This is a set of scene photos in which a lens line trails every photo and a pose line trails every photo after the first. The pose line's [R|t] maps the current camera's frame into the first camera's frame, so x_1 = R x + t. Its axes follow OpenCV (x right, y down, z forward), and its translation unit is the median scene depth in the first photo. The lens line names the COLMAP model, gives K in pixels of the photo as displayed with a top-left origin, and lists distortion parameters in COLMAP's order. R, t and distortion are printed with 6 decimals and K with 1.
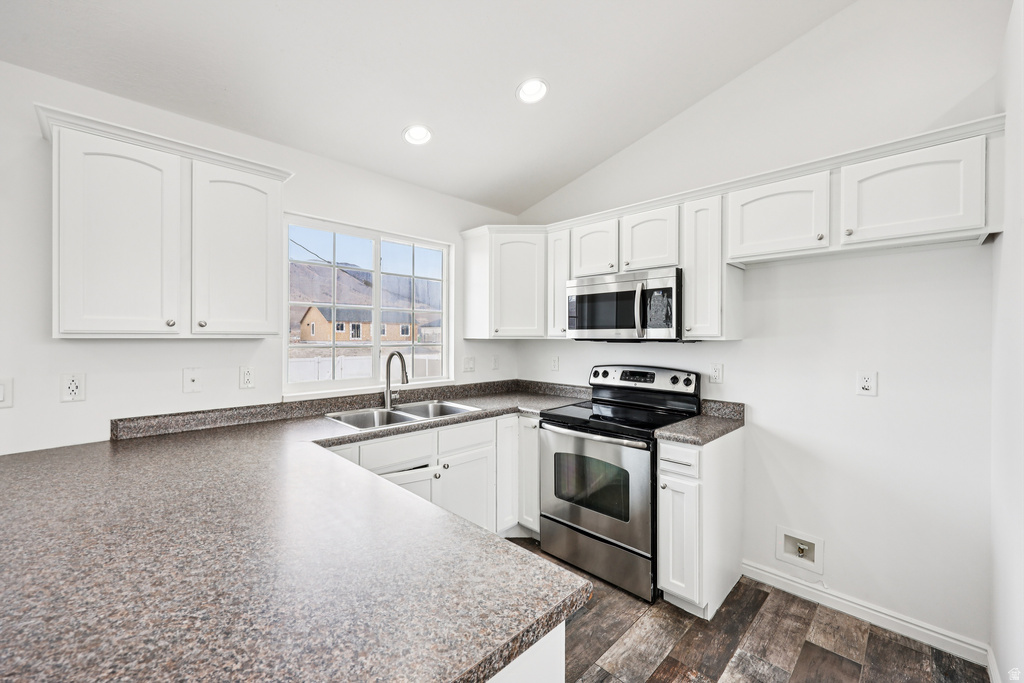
lens RADIAL K [[409.2, 0, 516.0], [0, 409.2, 337.1], [0, 0, 1]] dist [0.002052, 0.000804]
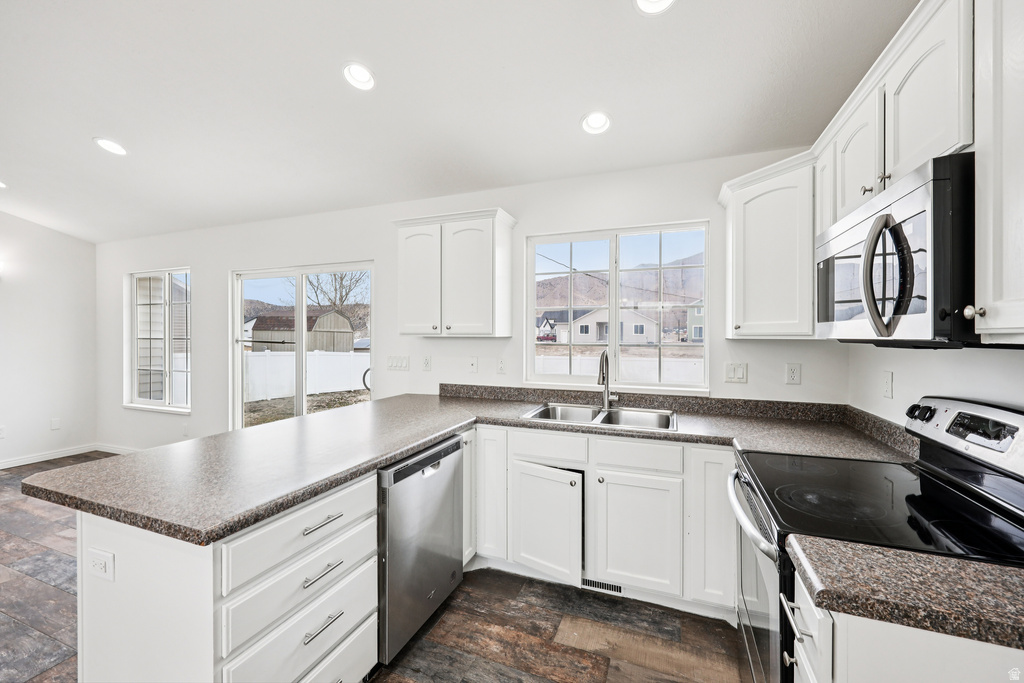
lens RADIAL K [[409.7, 0, 515.4], [0, 409.7, 337.0], [0, 0, 1]] dist [-0.001280, 0.000470]
pose [[0.398939, 0.001125, -0.916977, 0.530851], [-0.002000, 0.999998, 0.000357, 0.002118], [0.916975, 0.001692, 0.398941, 0.431248]]
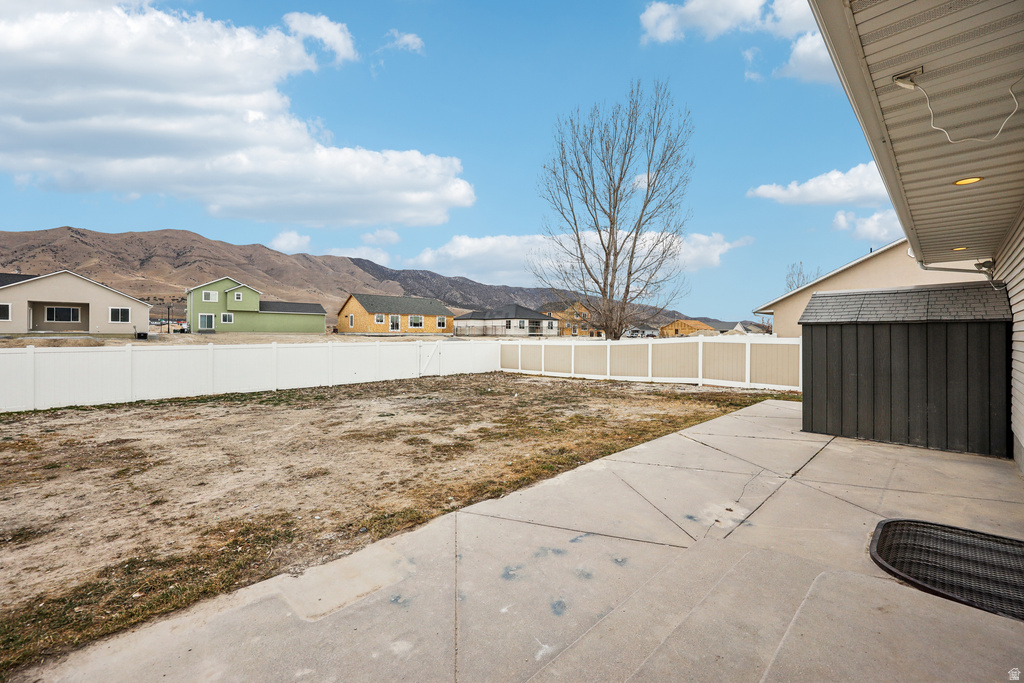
lens RADIAL K [[411.2, 0, 514.5], [0, 411.2, 334.9], [0, 0, 1]] dist [-0.001022, -0.000135]
pose [[0.999527, 0.004229, -0.030457, -1.733549], [-0.004086, 0.999980, 0.004752, 0.223429], [0.030477, -0.004625, 0.999525, 0.096999]]
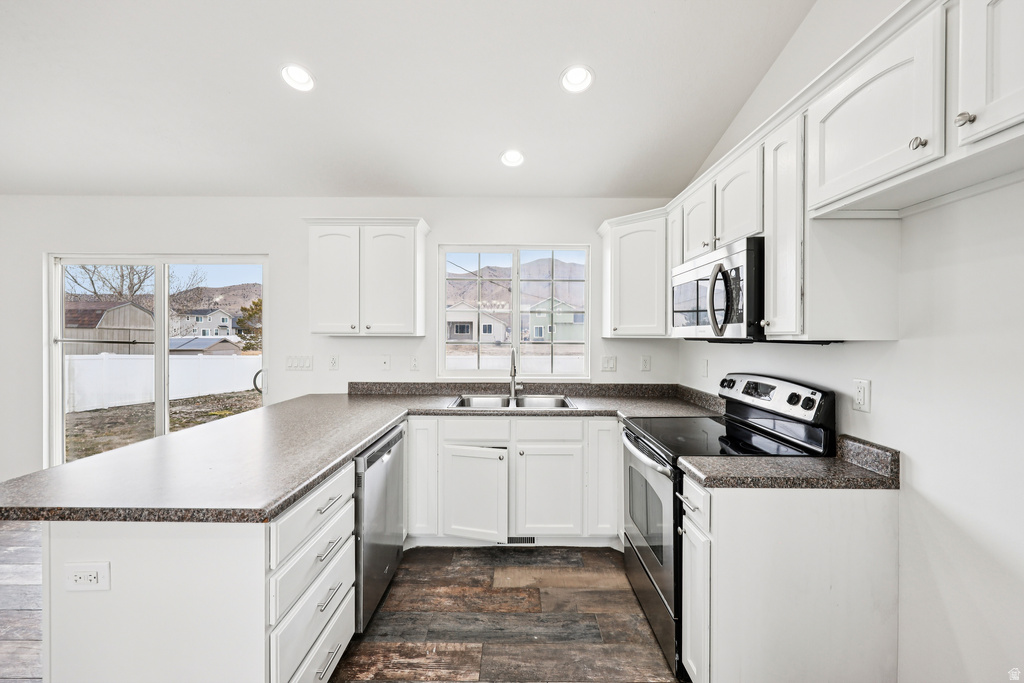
lens RADIAL K [[409.7, 0, 515.4], [0, 409.7, 337.0], [0, 0, 1]] dist [-0.001280, 0.000470]
pose [[0.701895, 0.002775, -0.712275, 0.552602], [-0.002617, 0.999996, 0.001318, 0.002358], [0.712276, 0.000939, 0.701899, 0.197784]]
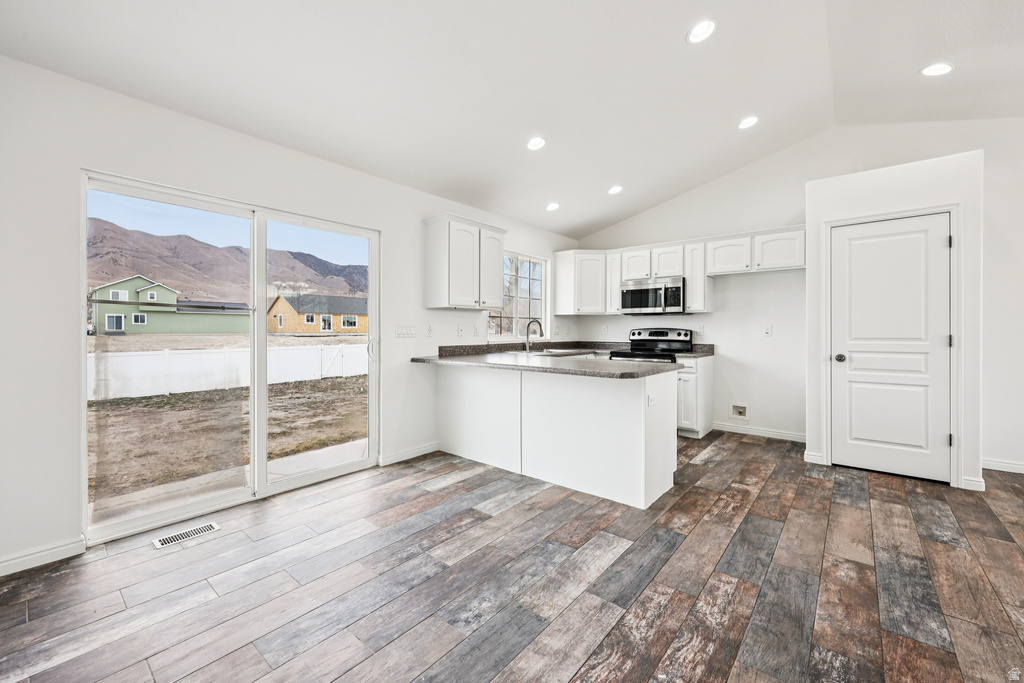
lens RADIAL K [[411.1, 0, 515.4], [0, 411.1, 331.7], [0, 0, 1]] dist [0.000468, 0.000226]
pose [[0.996125, -0.002810, 0.087903, -0.560831], [0.002396, 0.999986, 0.004820, 0.082704], [-0.087916, -0.004591, 0.996117, -0.878118]]
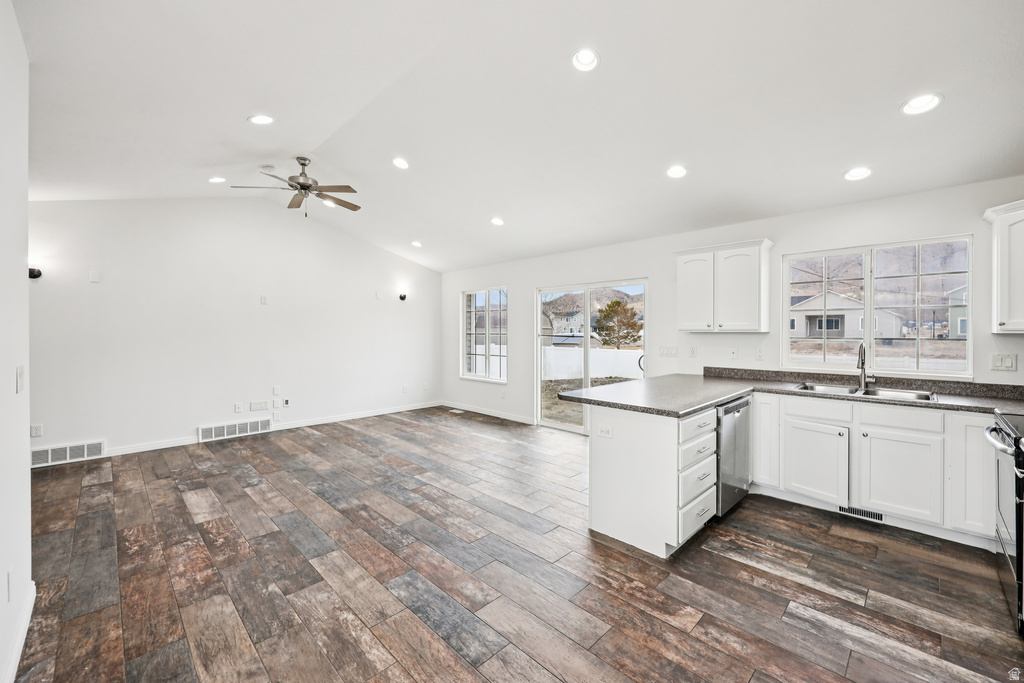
lens RADIAL K [[411.2, 0, 514.5], [0, 411.2, 334.9], [0, 0, 1]] dist [-0.001022, -0.000135]
pose [[-0.005878, 0.005177, -0.999969, 0.999000], [-0.001162, 0.999986, 0.005184, 0.005987], [0.999982, 0.001193, -0.005872, -0.056501]]
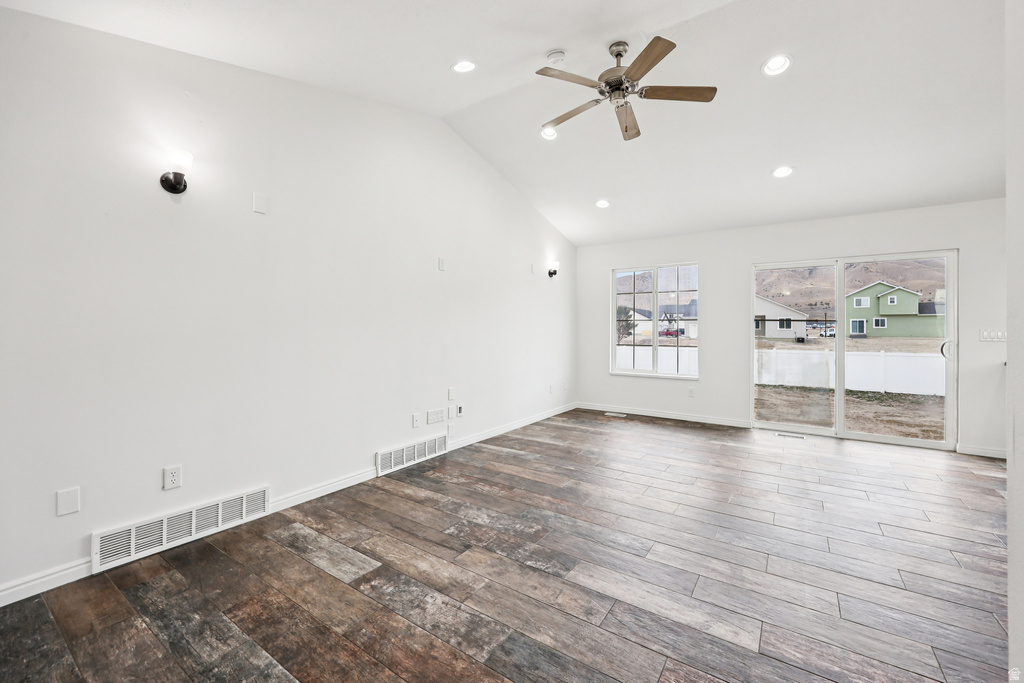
lens RADIAL K [[412.5, 0, 515.5], [0, 412.5, 330.5], [0, 0, 1]] dist [-0.000563, 0.000205]
pose [[0.180505, -0.004256, -0.983565, 0.367770], [-0.004194, 0.999978, -0.005096, 0.086382], [0.983565, 0.005045, 0.180484, -1.424525]]
